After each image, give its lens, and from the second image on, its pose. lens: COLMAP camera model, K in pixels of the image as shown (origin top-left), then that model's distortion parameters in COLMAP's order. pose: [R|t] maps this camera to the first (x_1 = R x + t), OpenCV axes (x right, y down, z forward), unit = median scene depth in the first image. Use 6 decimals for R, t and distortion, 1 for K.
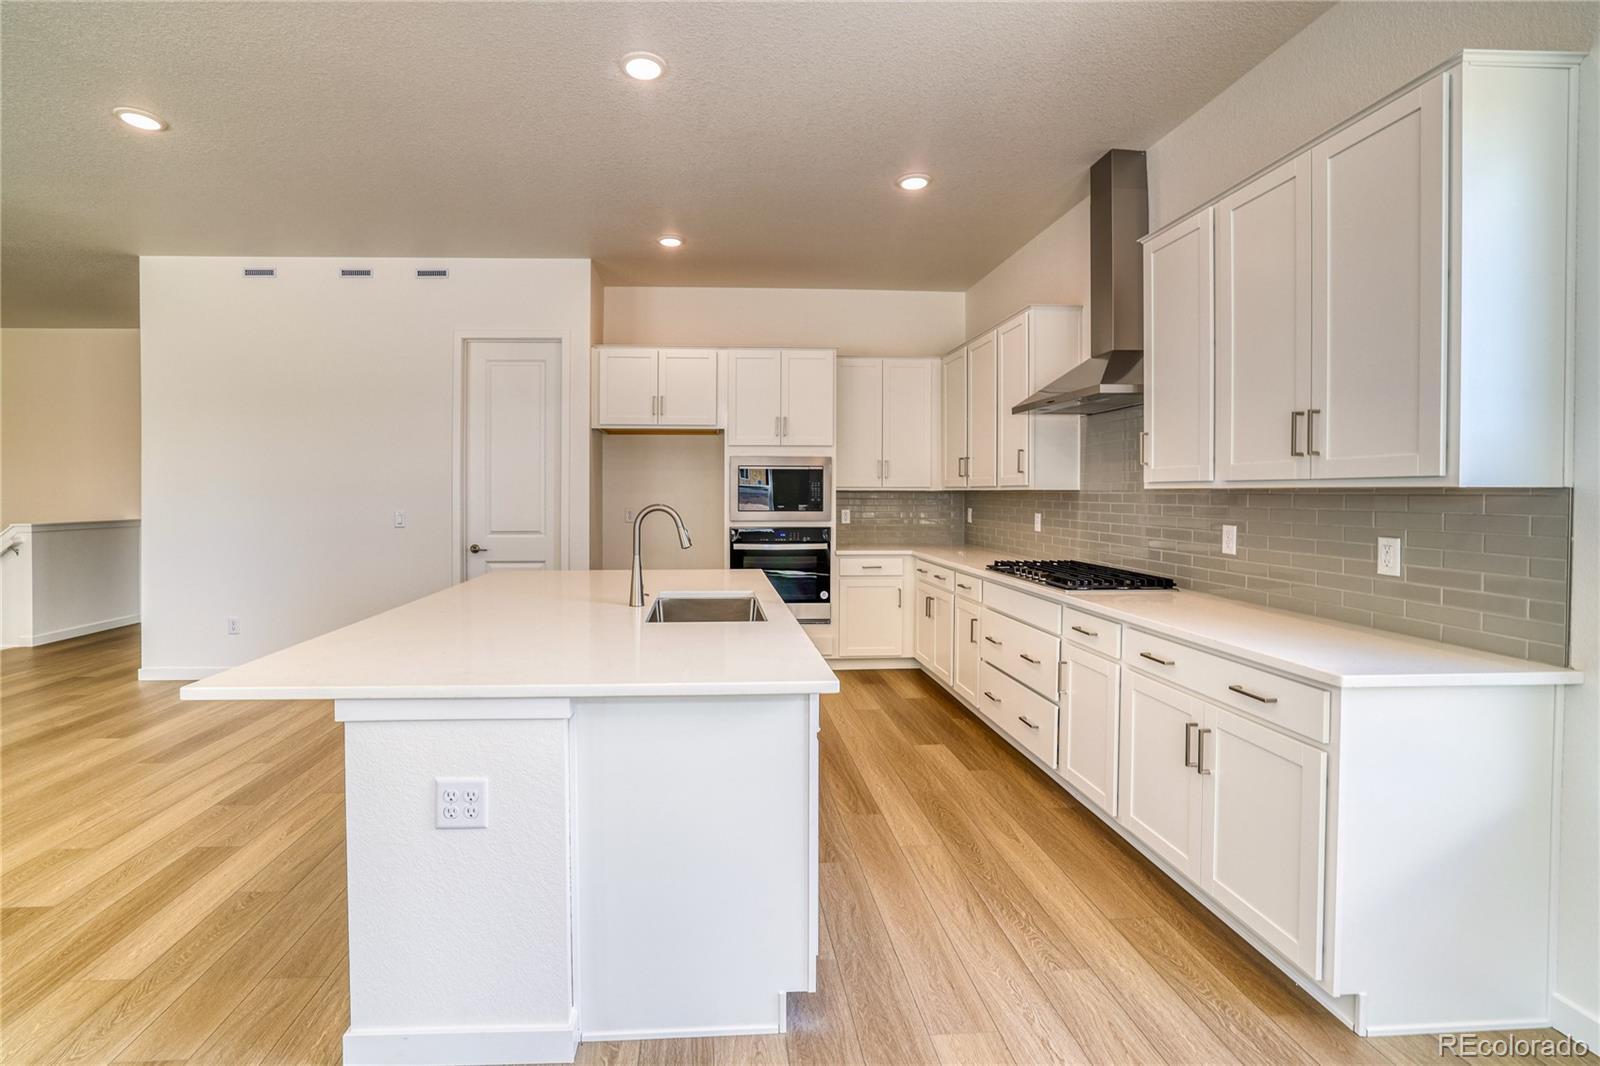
lens RADIAL K [[701.9, 0, 747.4], [0, 701.9, 501.6], [0, 0, 1]] dist [-0.032933, 0.005656]
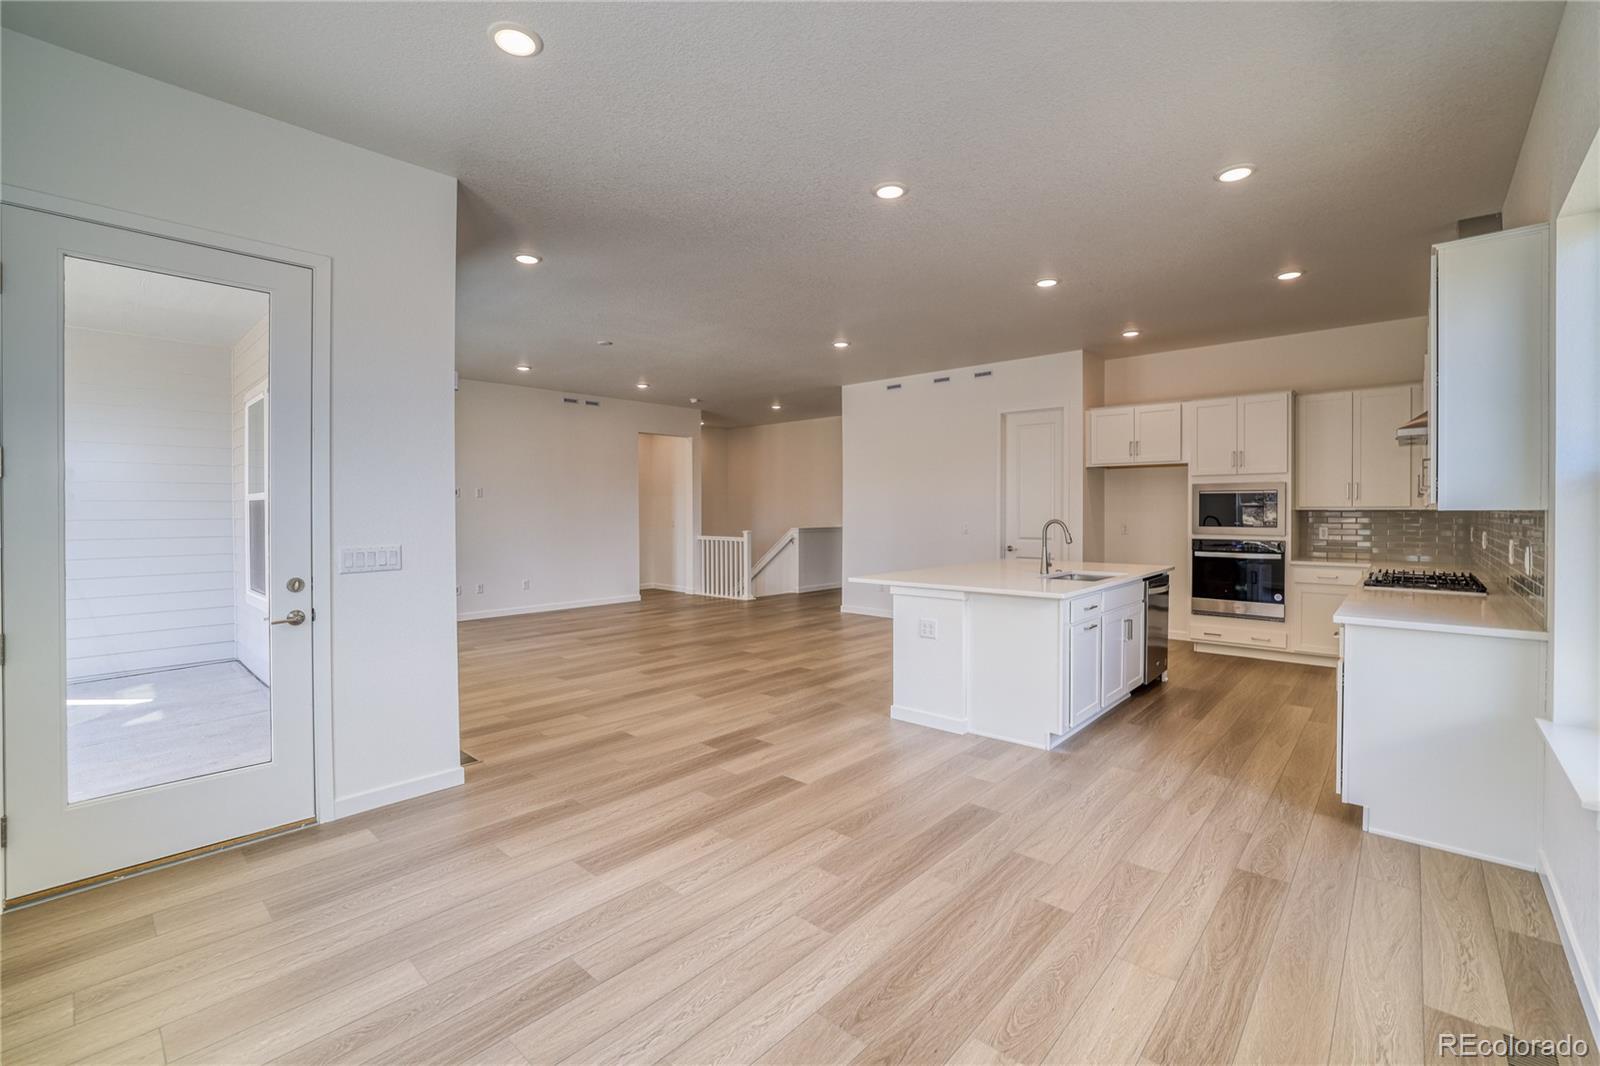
lens RADIAL K [[701.9, 0, 797.6], [0, 701.9, 517.9], [0, 0, 1]] dist [-0.032933, 0.005656]
pose [[0.701427, 0.005547, -0.712719, 0.381721], [-0.006425, 0.999978, 0.001459, 0.000845], [0.712712, 0.003556, 0.701448, -0.416587]]
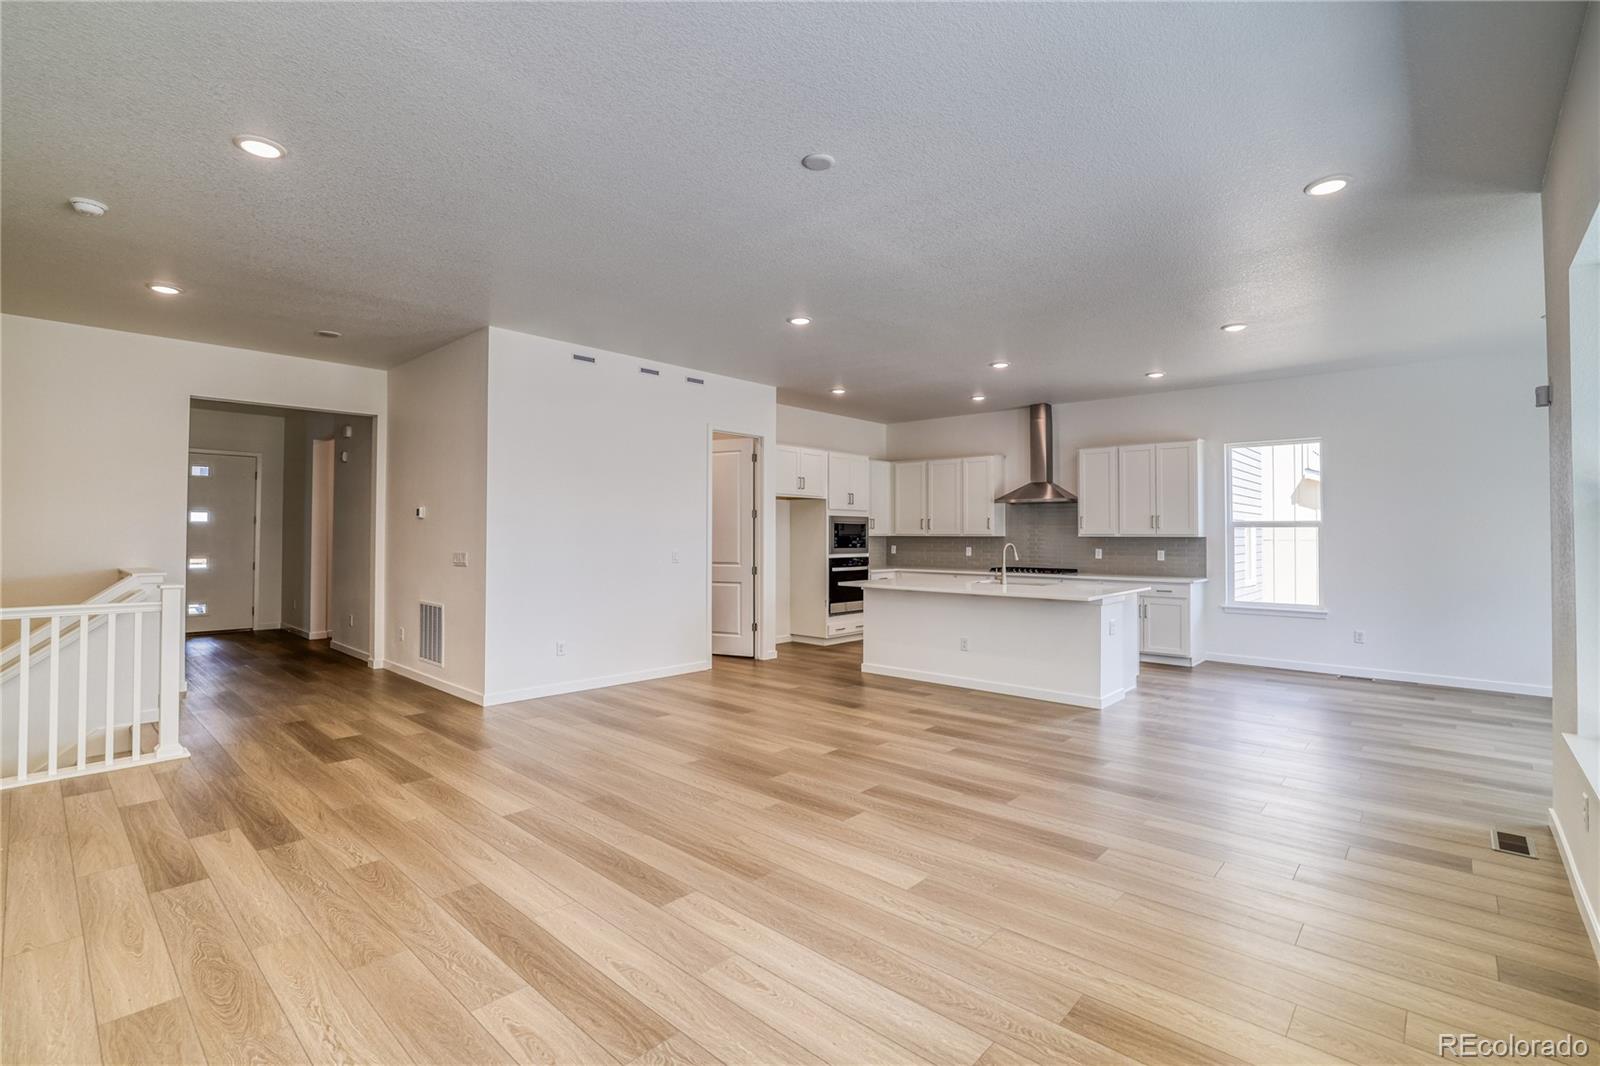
lens RADIAL K [[701.9, 0, 785.9], [0, 701.9, 521.9], [0, 0, 1]] dist [-0.032933, 0.005656]
pose [[0.735692, 0.016685, 0.677111, -1.248448], [0.005141, 0.999530, -0.030216, 0.000844], [-0.677297, 0.025711, 0.735260, -0.156156]]
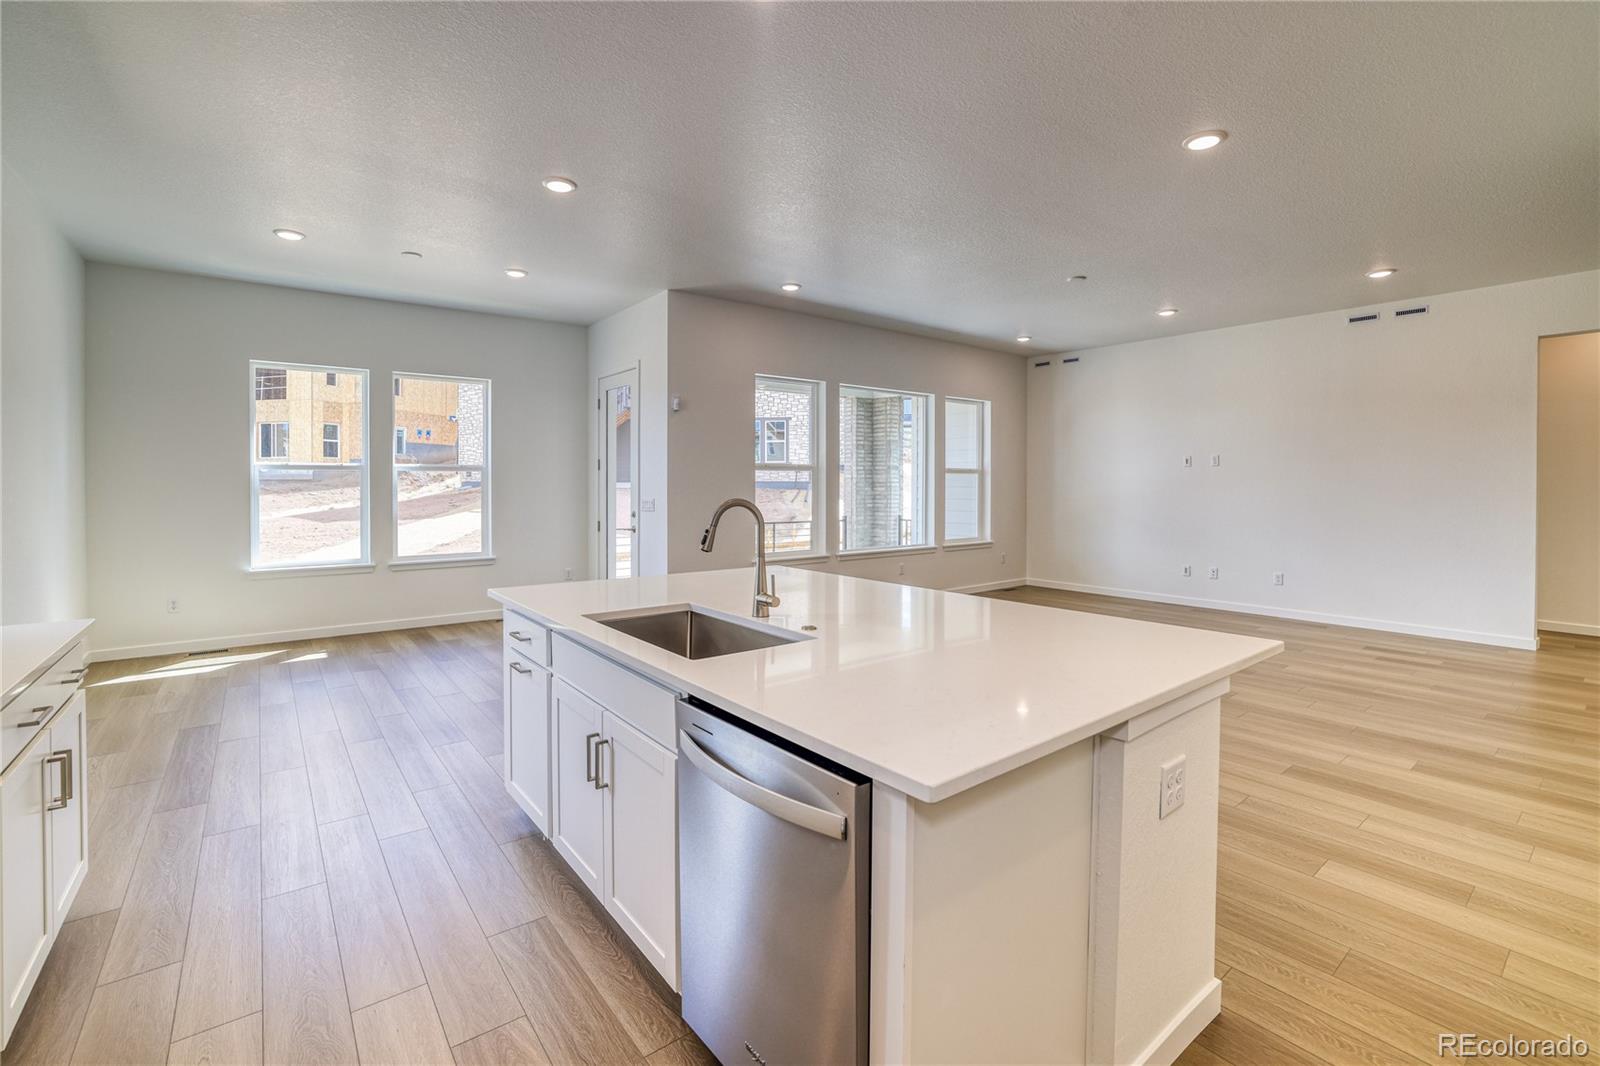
lens RADIAL K [[701.9, 0, 788.3], [0, 701.9, 484.1], [0, 0, 1]] dist [-0.032933, 0.005656]
pose [[-0.825203, -0.000551, -0.564835, 0.169129], [-0.011166, 0.999820, 0.015337, -0.015659], [0.564725, 0.018963, -0.825061, 0.910728]]
